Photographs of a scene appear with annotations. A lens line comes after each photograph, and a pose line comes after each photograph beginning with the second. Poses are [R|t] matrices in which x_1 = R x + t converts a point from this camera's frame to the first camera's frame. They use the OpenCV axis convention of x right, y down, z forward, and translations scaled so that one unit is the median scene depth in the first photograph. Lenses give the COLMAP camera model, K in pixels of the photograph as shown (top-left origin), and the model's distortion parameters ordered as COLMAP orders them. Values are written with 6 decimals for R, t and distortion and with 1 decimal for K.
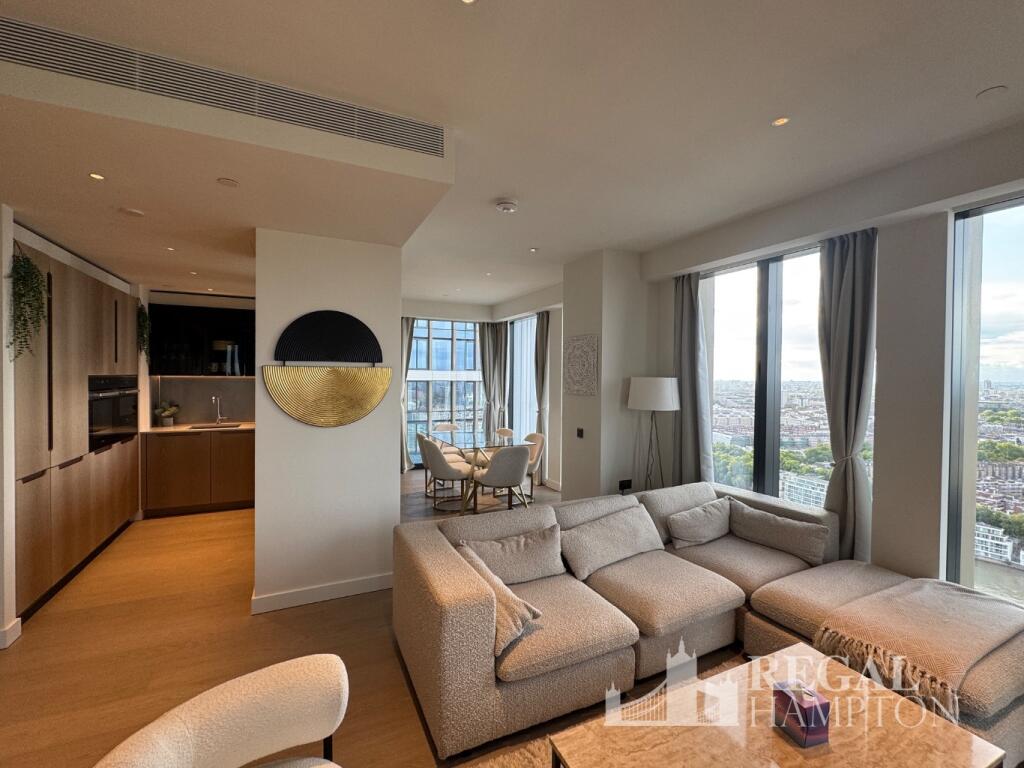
lens RADIAL K [[454.1, 0, 512.0], [0, 454.1, 384.0], [0, 0, 1]] dist [-0.001734, -0.000199]
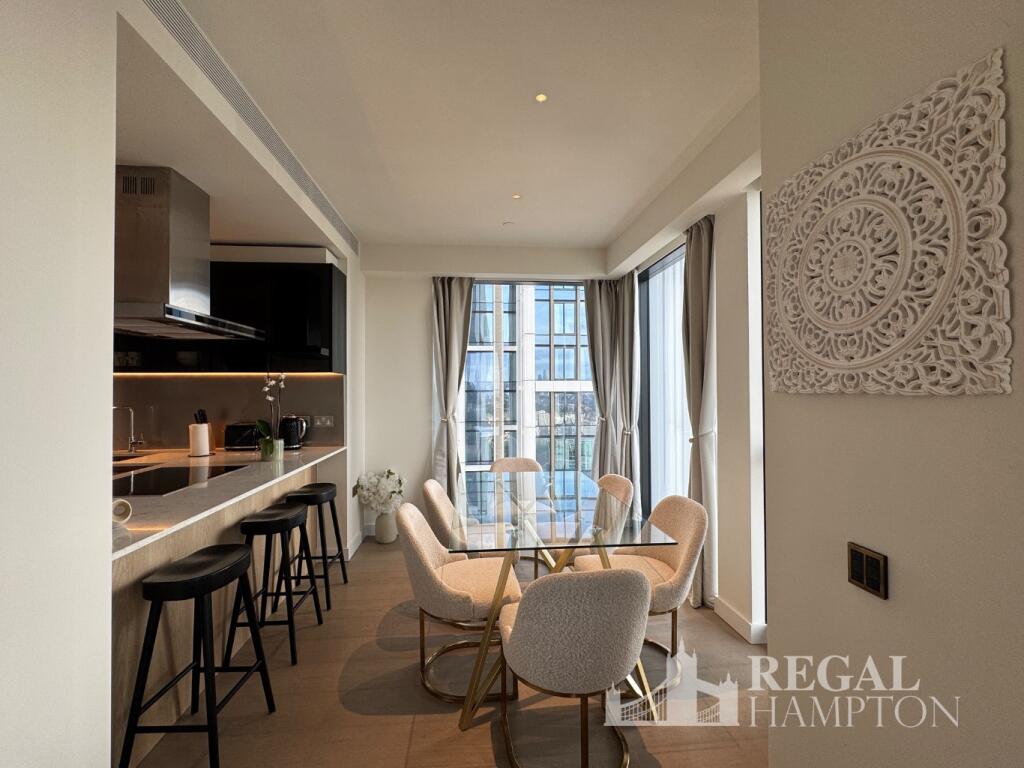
lens RADIAL K [[454.1, 0, 512.0], [0, 454.1, 384.0], [0, 0, 1]] dist [-0.001734, -0.000199]
pose [[0.939132, -0.019133, -0.343025, 0.037708], [0.009483, 0.999511, -0.029787, 0.013149], [0.343427, 0.024721, 0.938854, 0.424327]]
